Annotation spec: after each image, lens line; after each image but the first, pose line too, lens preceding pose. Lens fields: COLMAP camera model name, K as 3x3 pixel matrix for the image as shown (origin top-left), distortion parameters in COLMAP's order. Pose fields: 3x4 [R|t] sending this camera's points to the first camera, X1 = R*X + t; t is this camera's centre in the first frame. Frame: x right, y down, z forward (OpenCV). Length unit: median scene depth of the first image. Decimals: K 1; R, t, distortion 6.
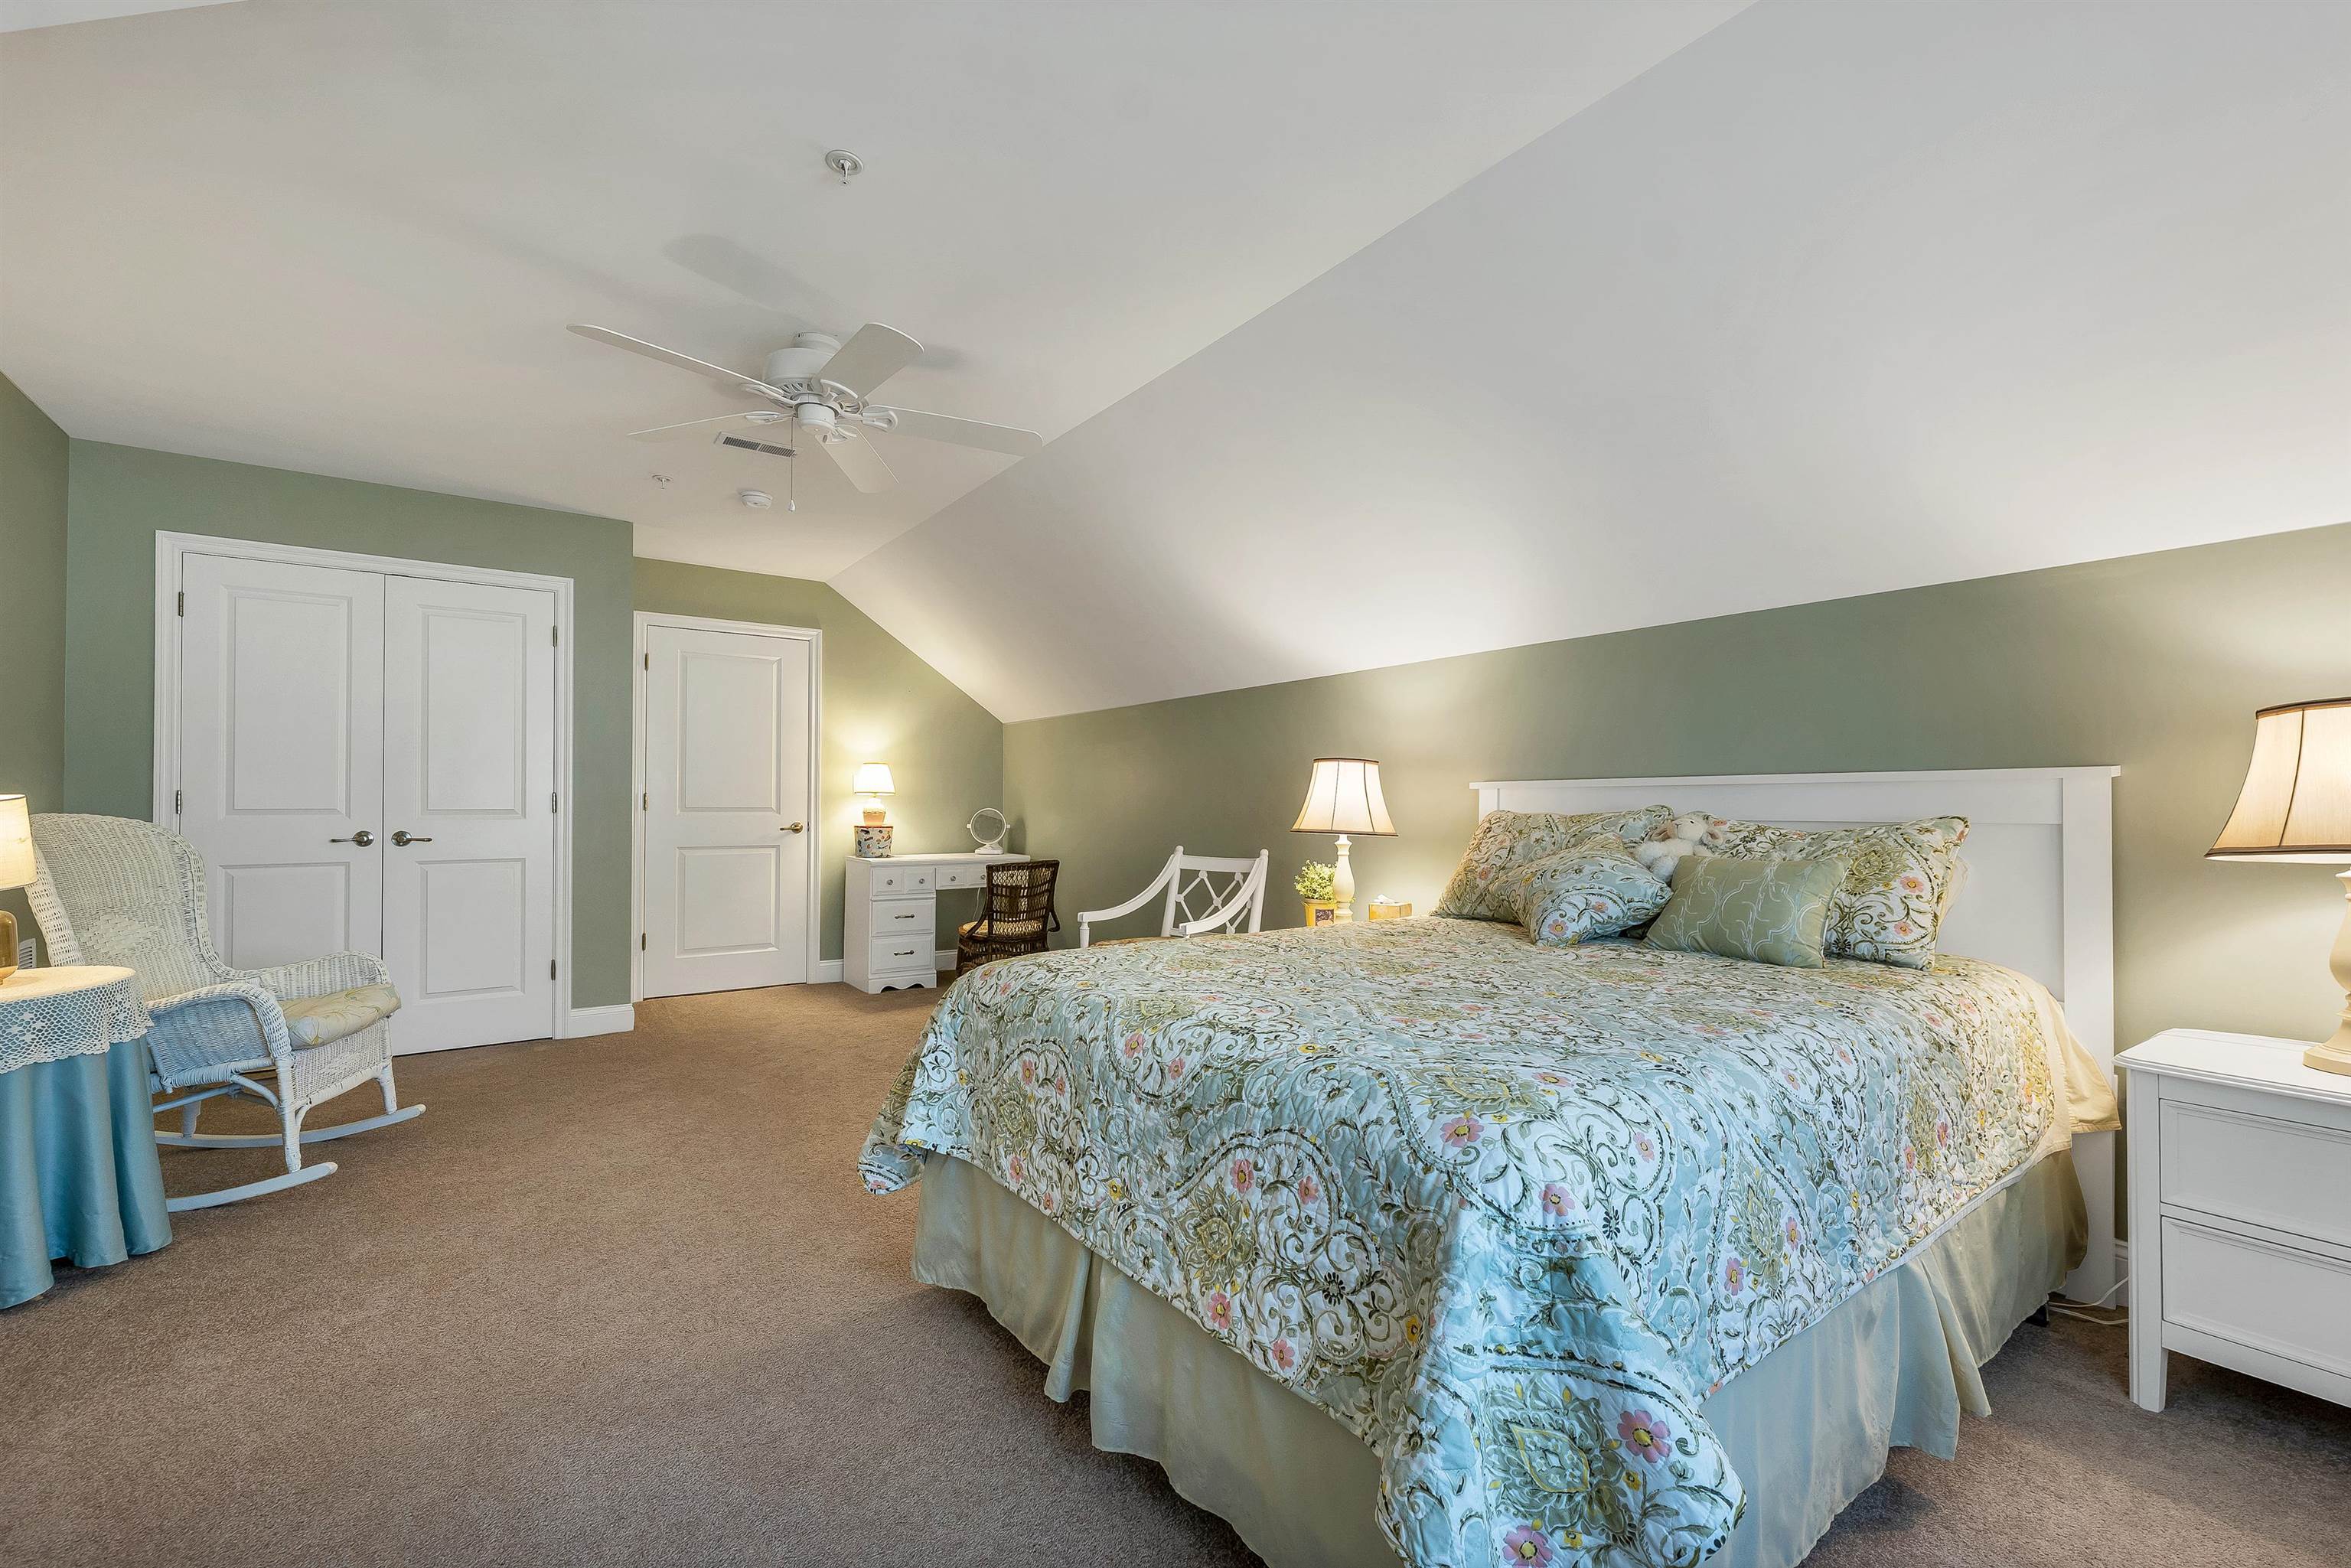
lens RADIAL K [[980.2, 0, 1175.5], [0, 980.2, 784.0], [0, 0, 1]] dist [-0.000853, -0.000110]
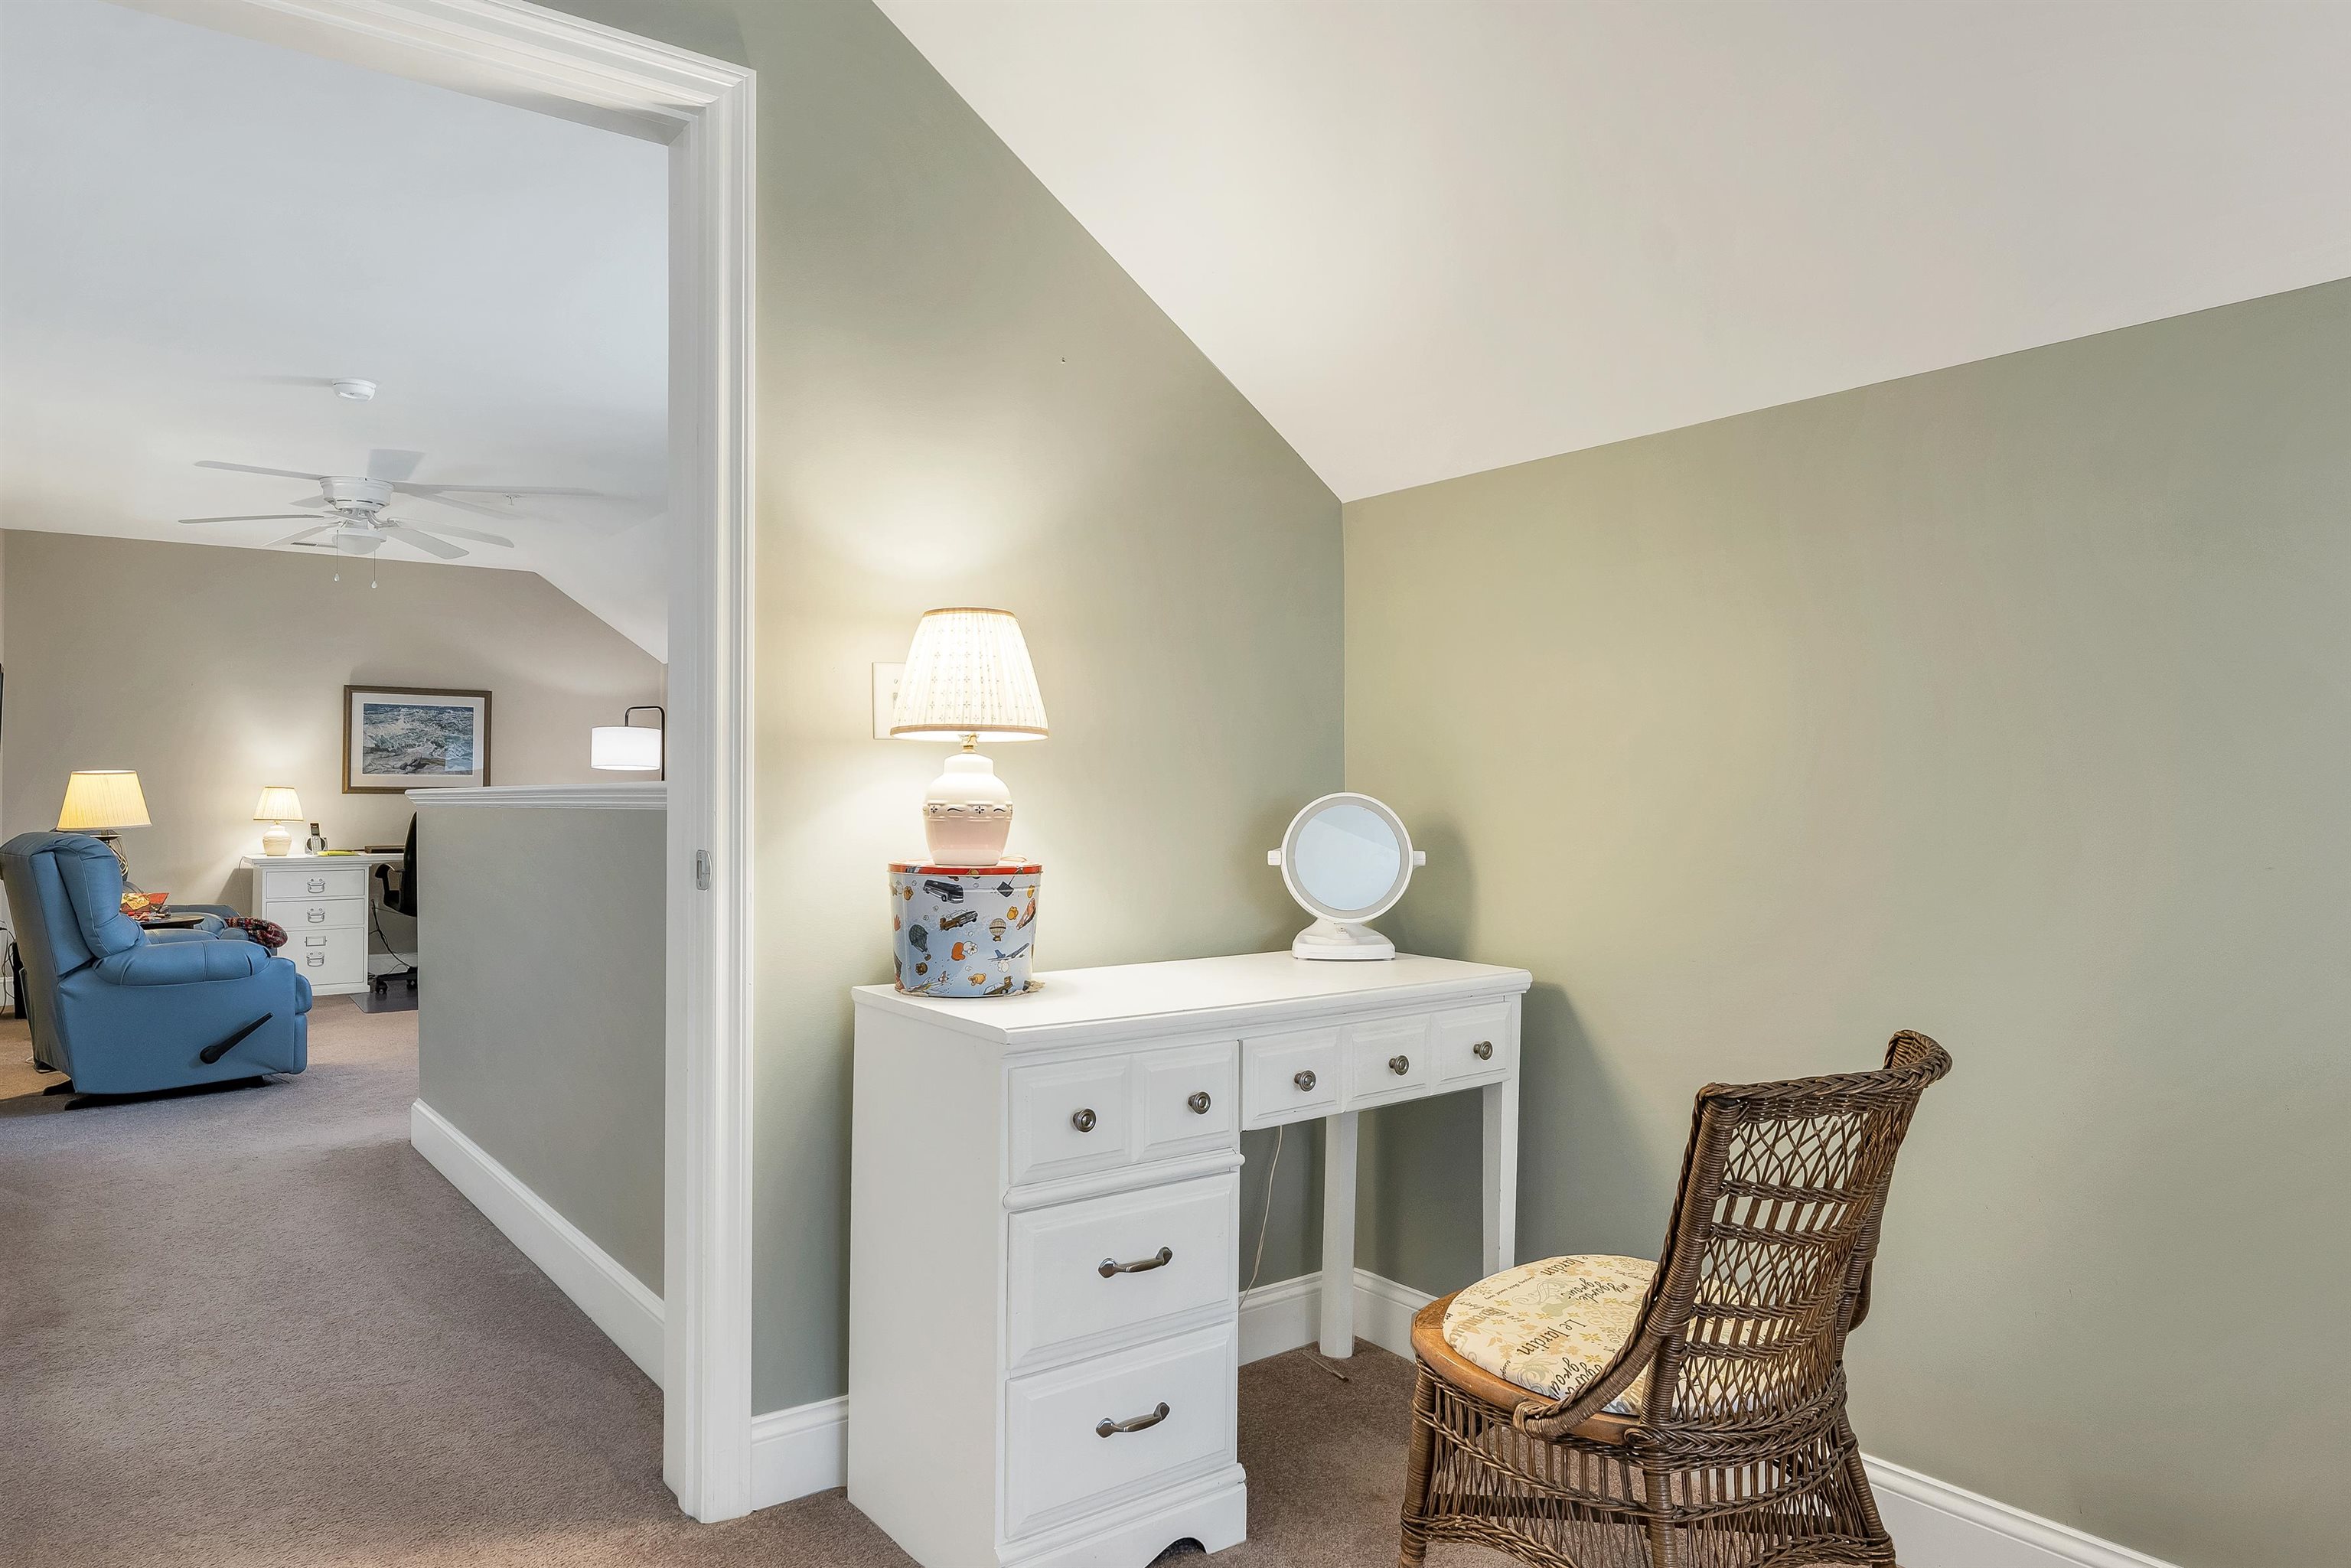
lens RADIAL K [[1479.5, 0, 1175.5], [0, 1479.5, 784.0], [0, 0, 1]] dist [-0.001138, -0.000336]
pose [[0.999883, 0.001765, 0.015169, -0.270939], [-0.002006, 0.999871, 0.015952, 0.016569], [-0.015139, -0.015980, 0.999758, 0.646776]]
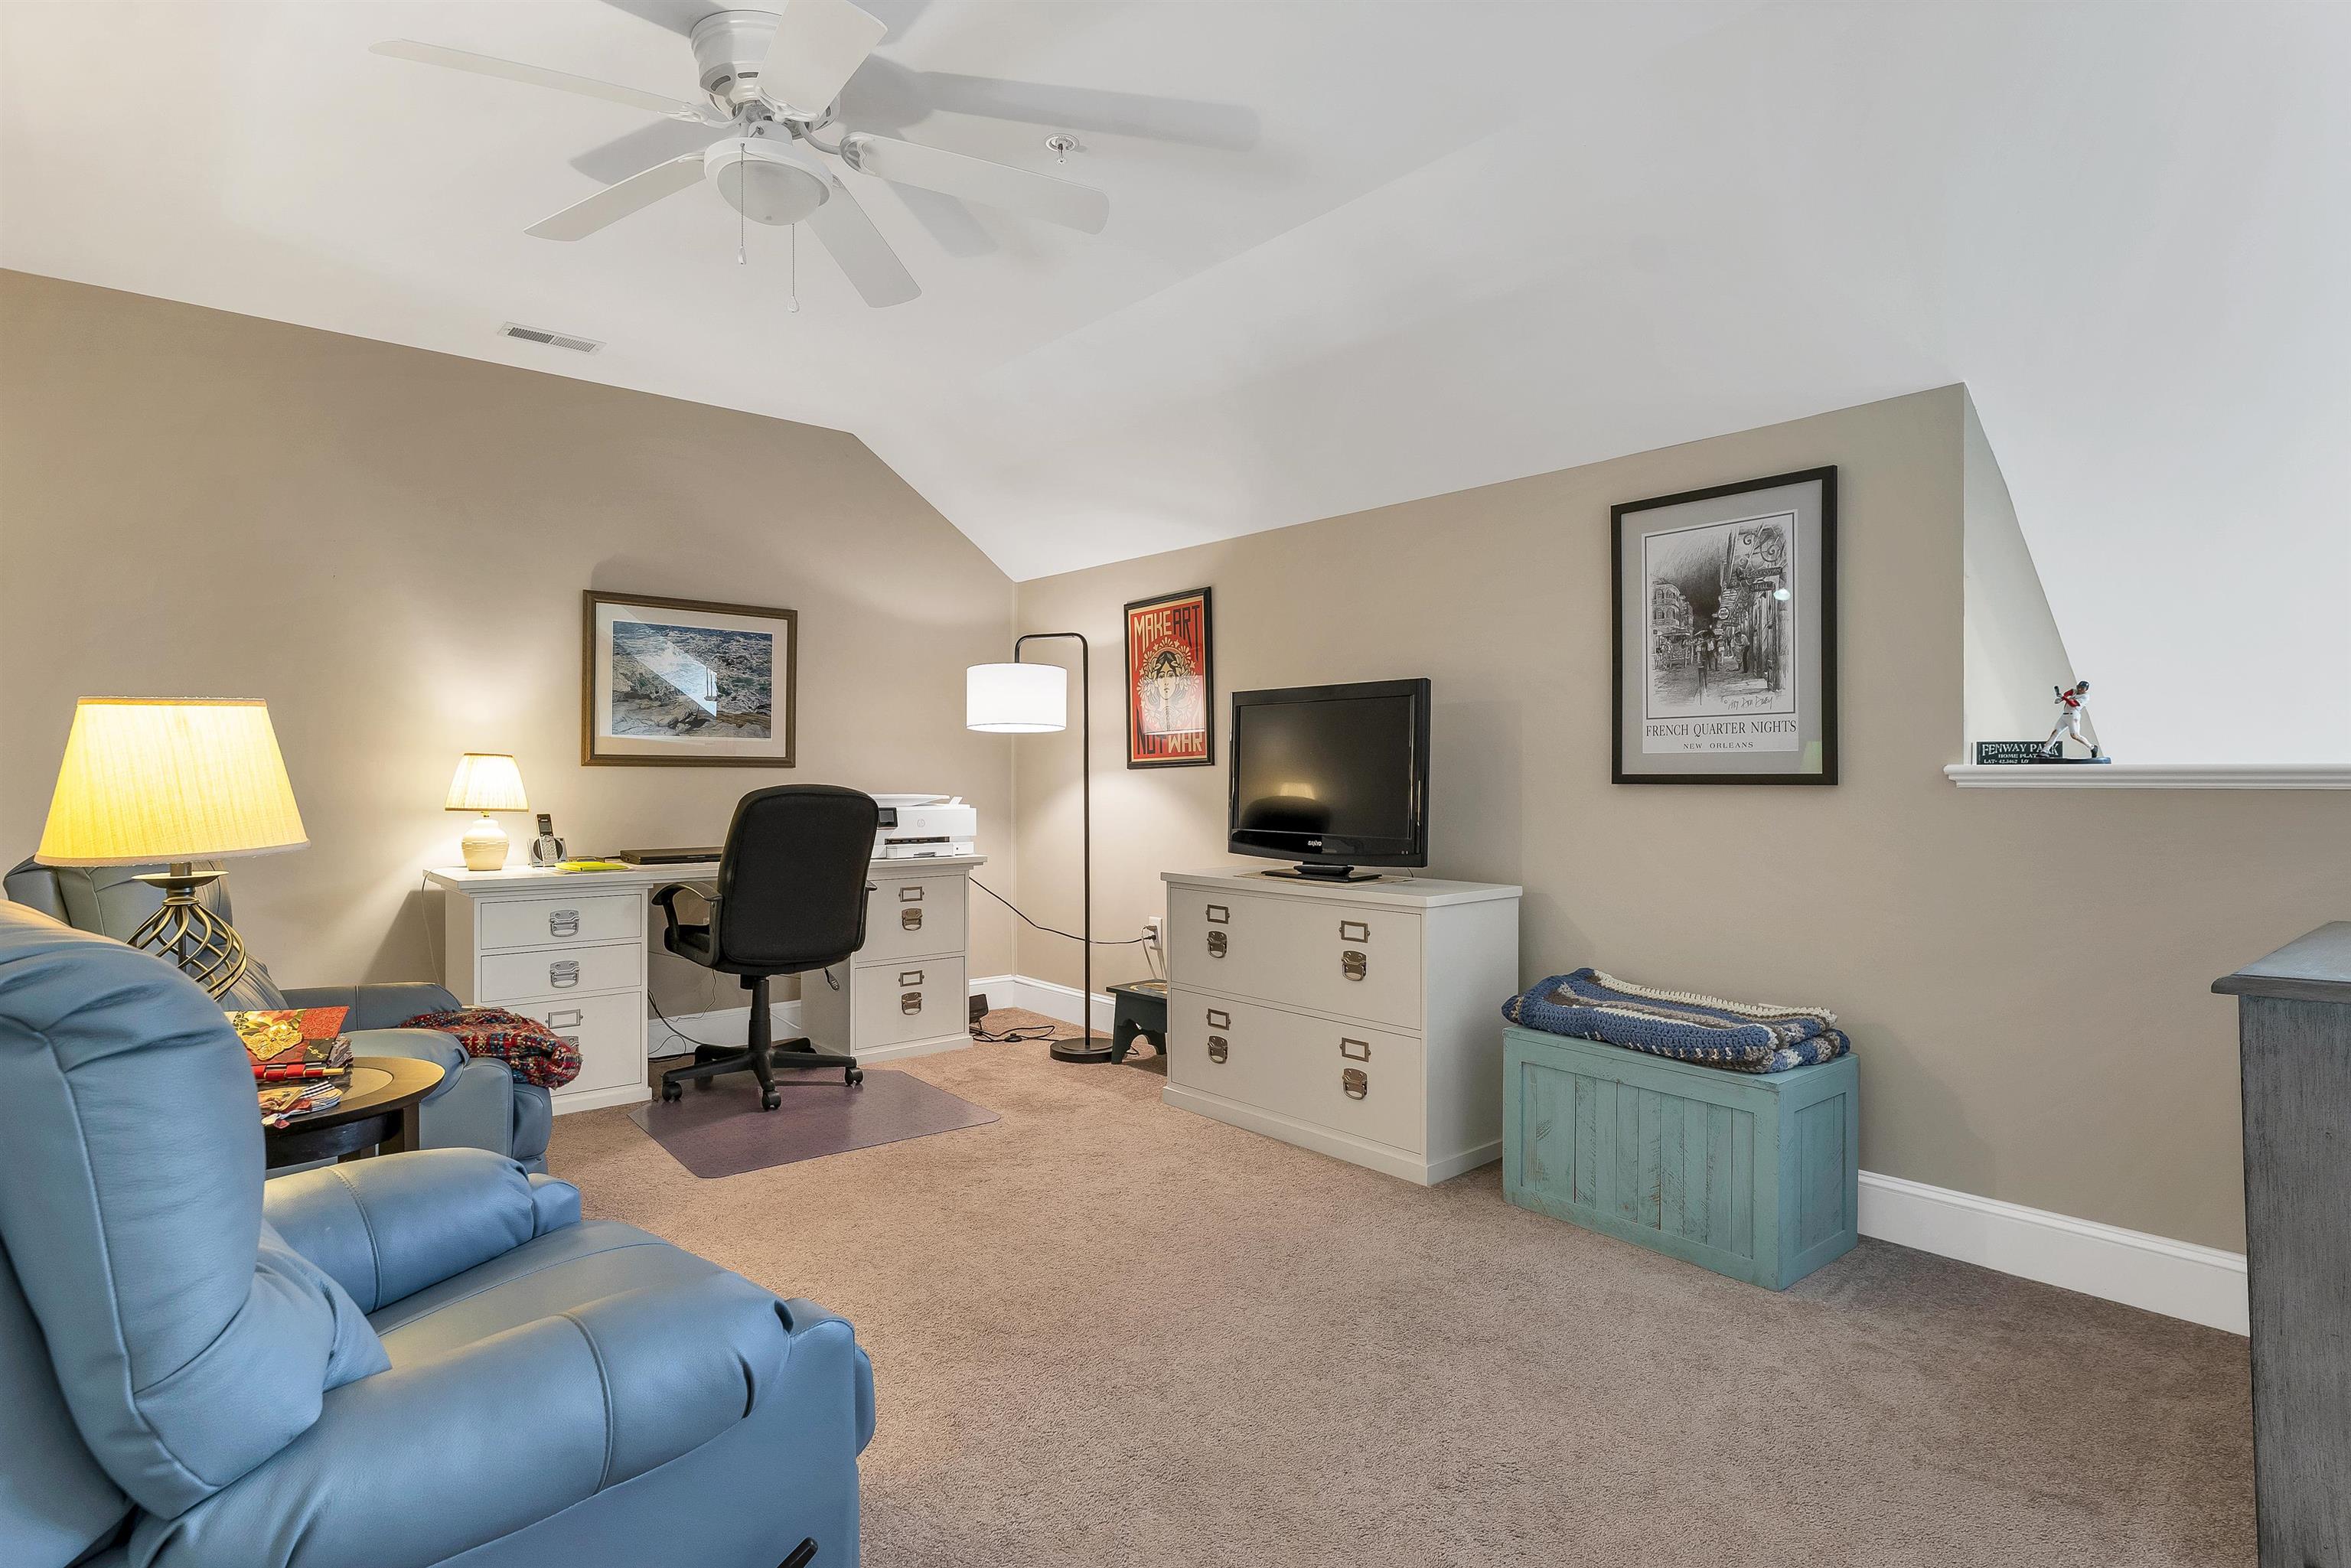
lens RADIAL K [[1199.9, 0, 1175.5], [0, 1199.9, 784.0], [0, 0, 1]] dist [-0.000582, -0.000303]
pose [[0.996542, 0.004960, 0.082941, -0.421008], [-0.007722, 0.999425, 0.033015, 0.022188], [-0.082730, -0.033542, 0.996007, 0.860552]]
